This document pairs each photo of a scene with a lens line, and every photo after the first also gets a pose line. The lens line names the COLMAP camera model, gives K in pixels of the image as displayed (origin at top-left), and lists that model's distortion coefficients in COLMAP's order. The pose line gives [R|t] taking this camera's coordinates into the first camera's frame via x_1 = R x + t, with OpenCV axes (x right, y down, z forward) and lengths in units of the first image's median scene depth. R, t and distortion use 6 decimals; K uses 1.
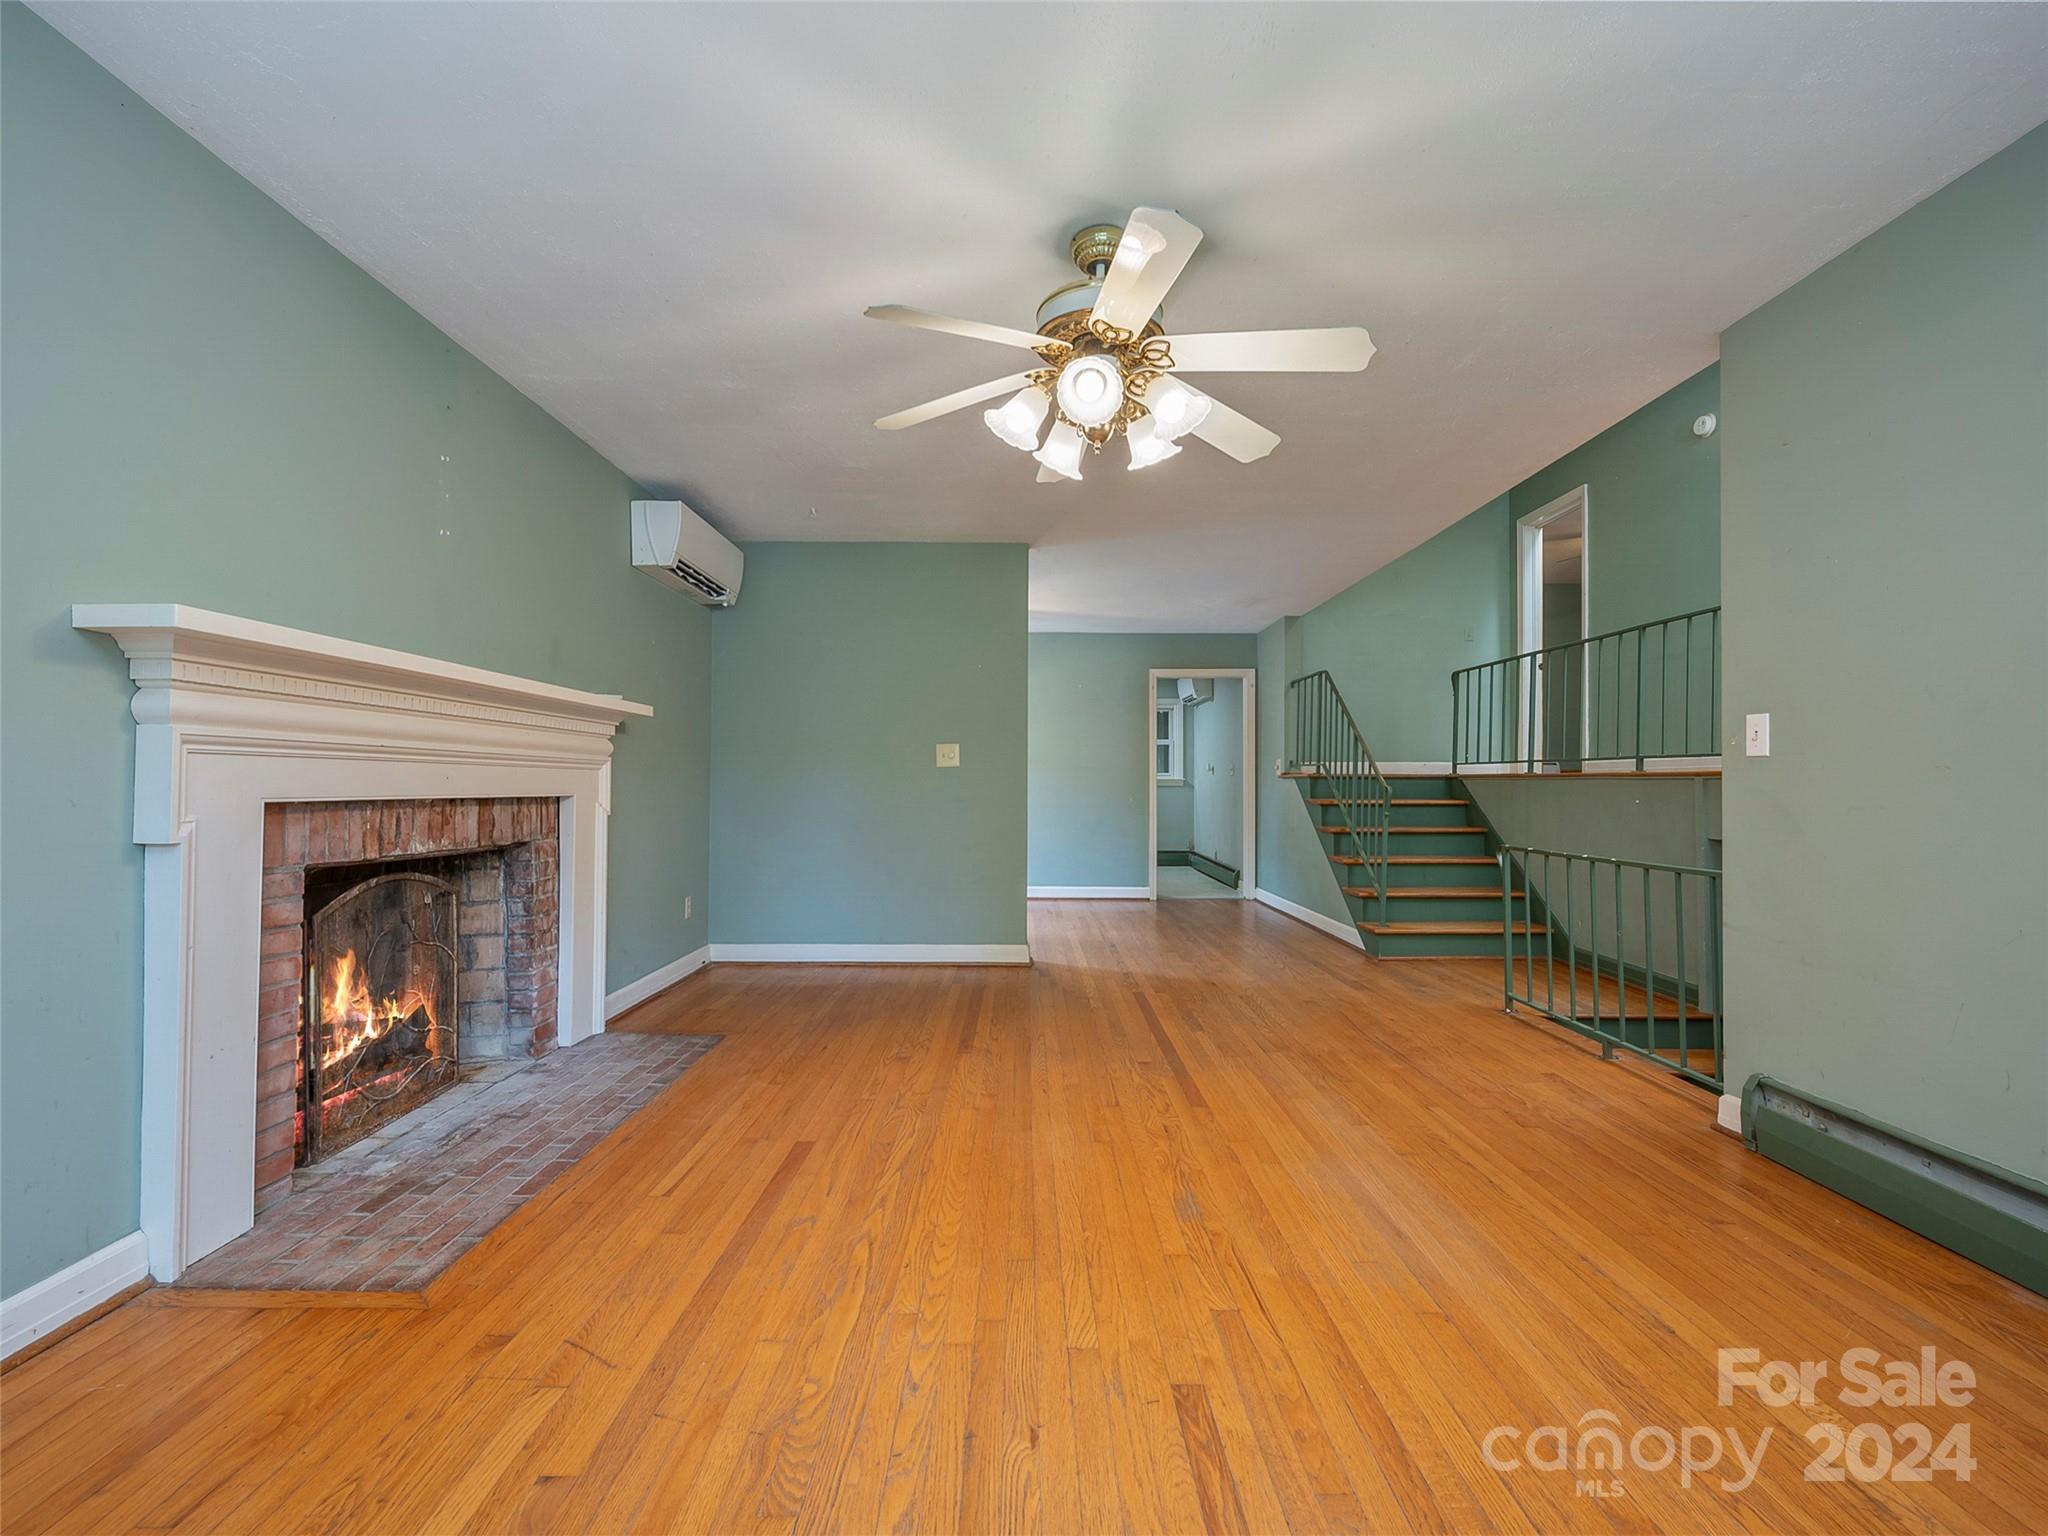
lens RADIAL K [[913.2, 0, 1027.6], [0, 913.2, 777.3], [0, 0, 1]] dist [0.000399, 0.000770]
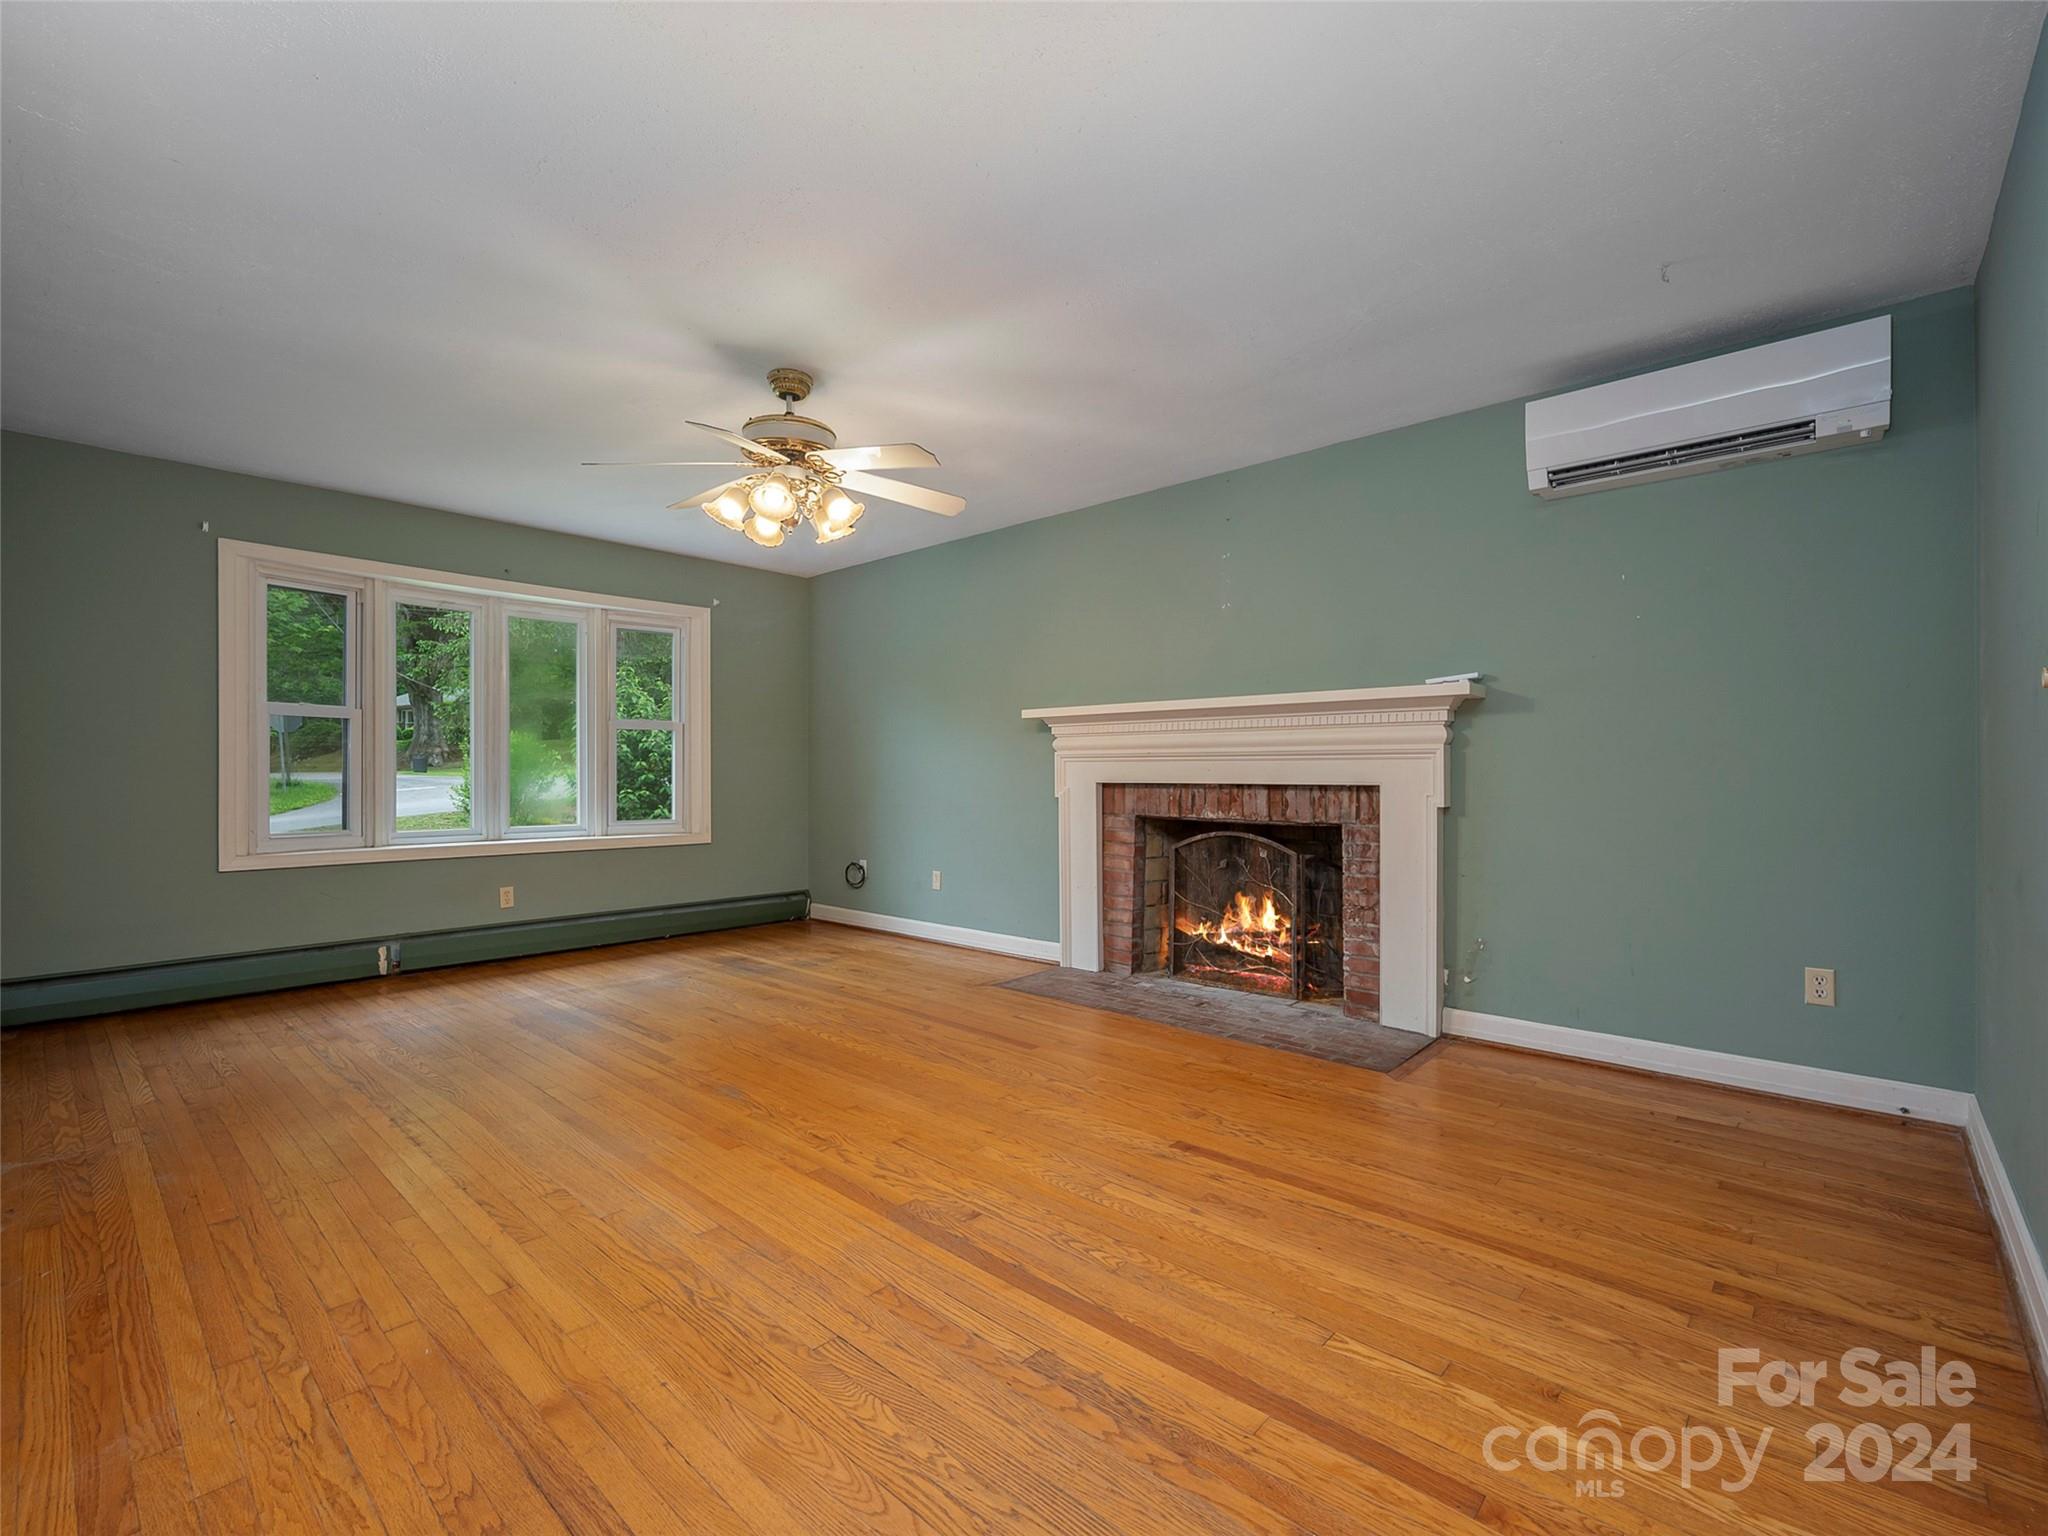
lens RADIAL K [[913.2, 0, 1013.4], [0, 913.2, 786.3], [0, 0, 1]] dist [0.000399, 0.000770]
pose [[-0.679346, 0.008292, -0.733771, 0.656684], [0.004107, 0.999963, 0.007498, 0.013905], [0.733806, 0.002080, -0.679355, 1.669246]]
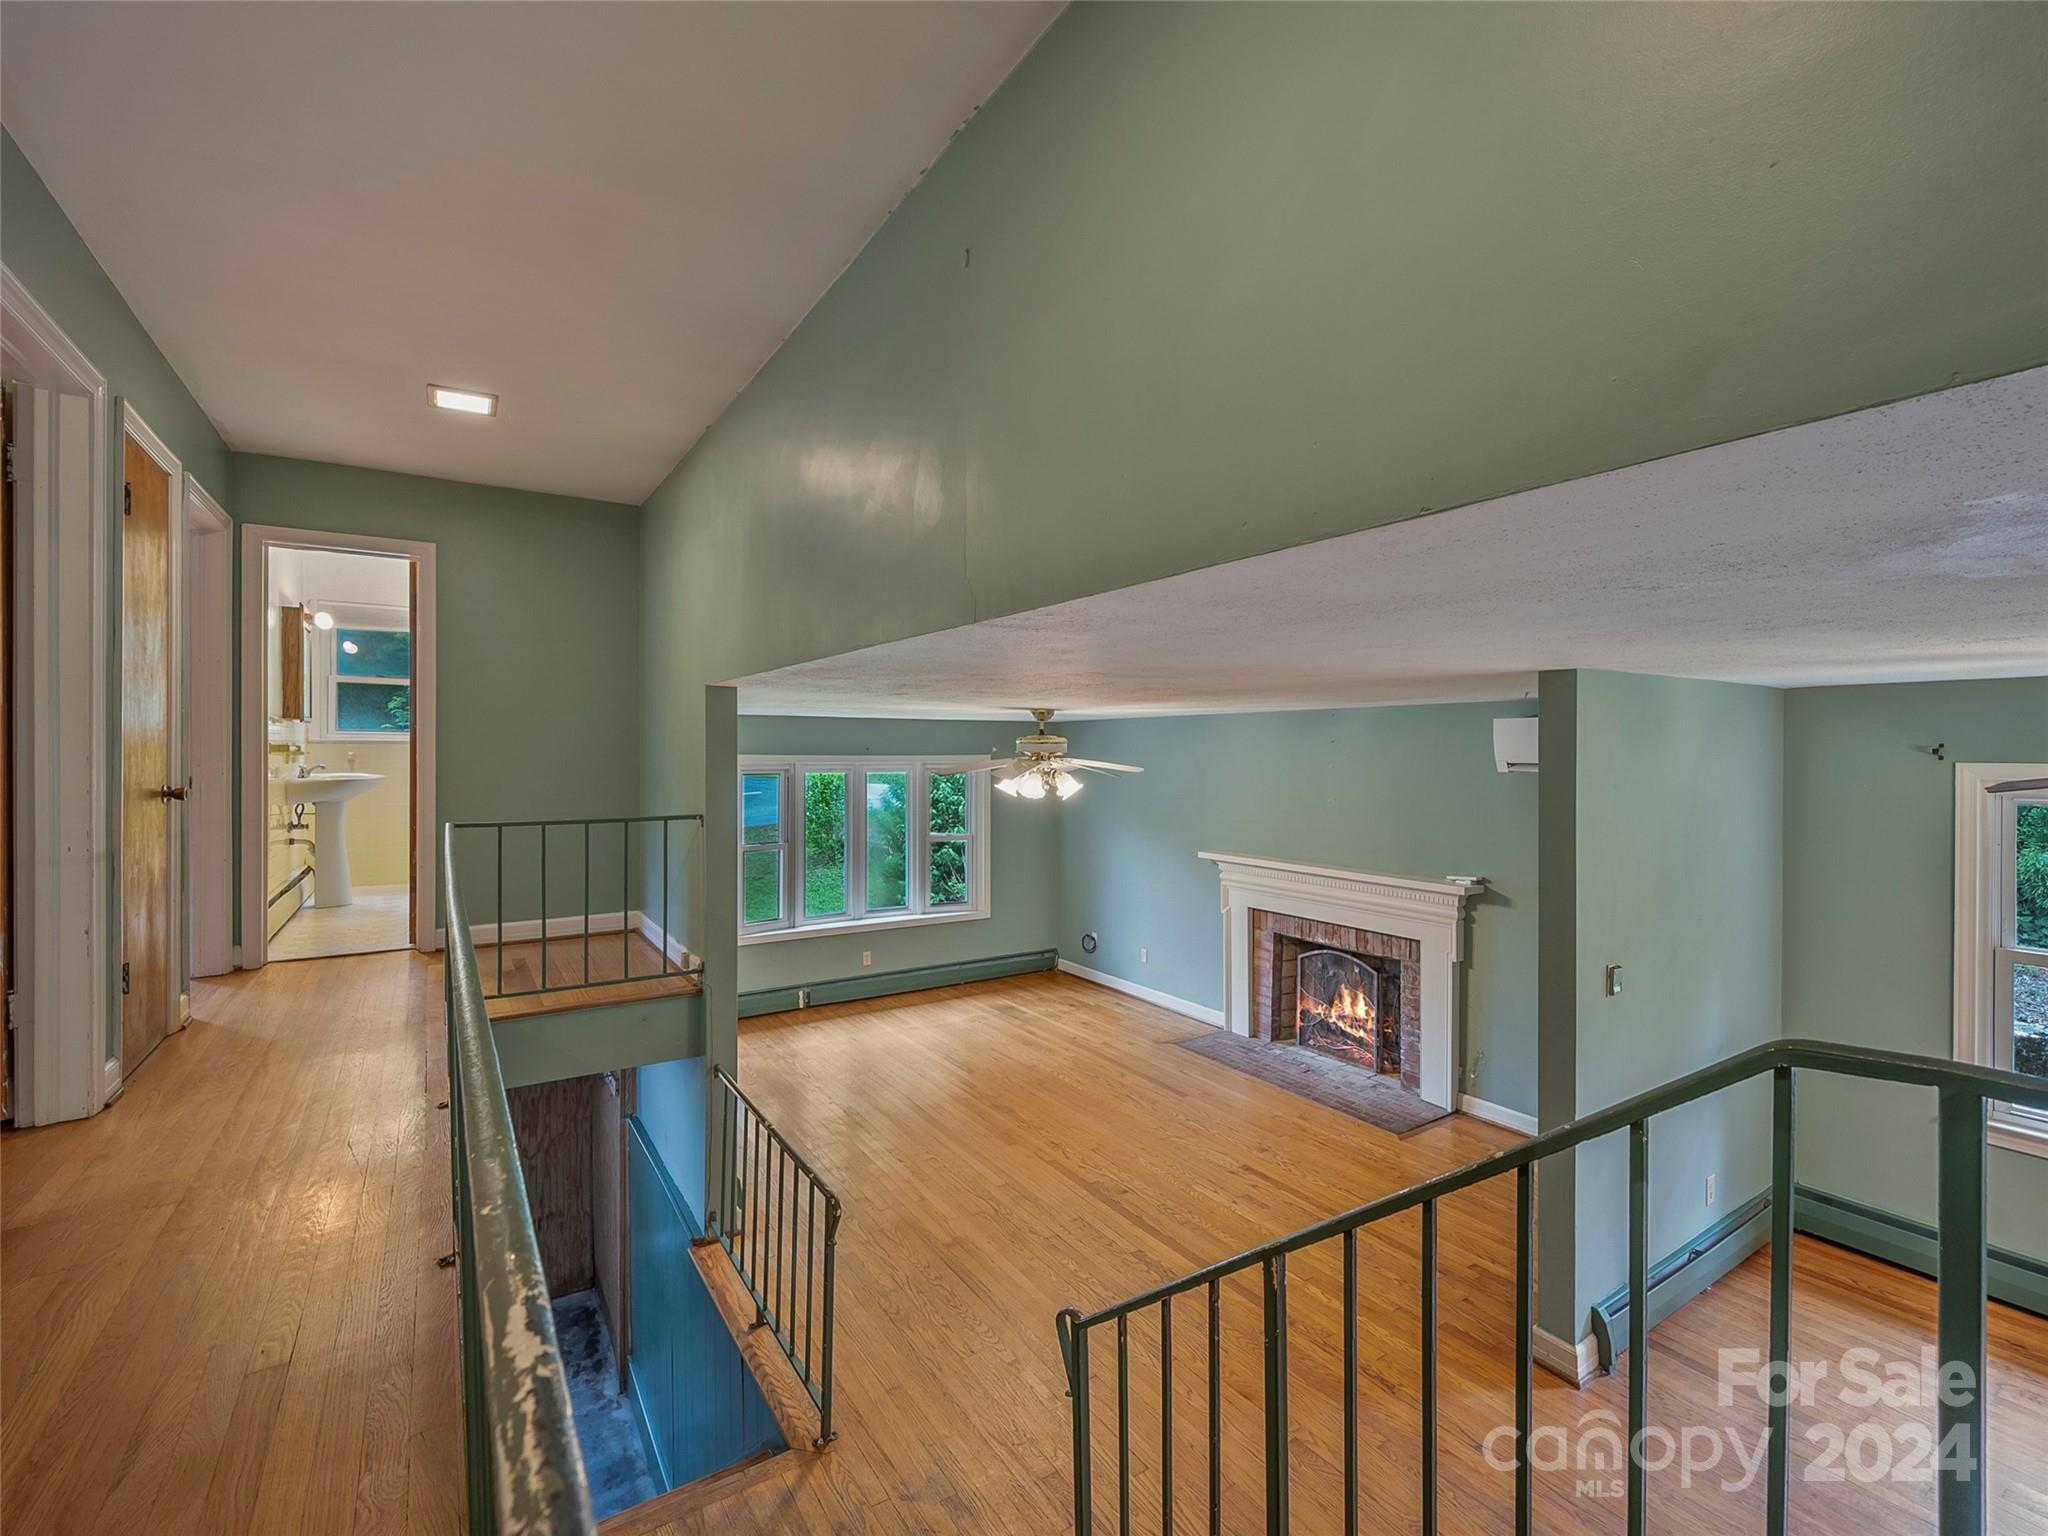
lens RADIAL K [[913.2, 0, 1067.7], [0, 913.2, 762.2], [0, 0, 1]] dist [0.000399, 0.000770]
pose [[-0.822930, -0.002270, -0.568139, 1.074737], [-0.004134, 0.999989, 0.001992, -0.344151], [0.568128, 0.003988, -0.822930, 2.325734]]
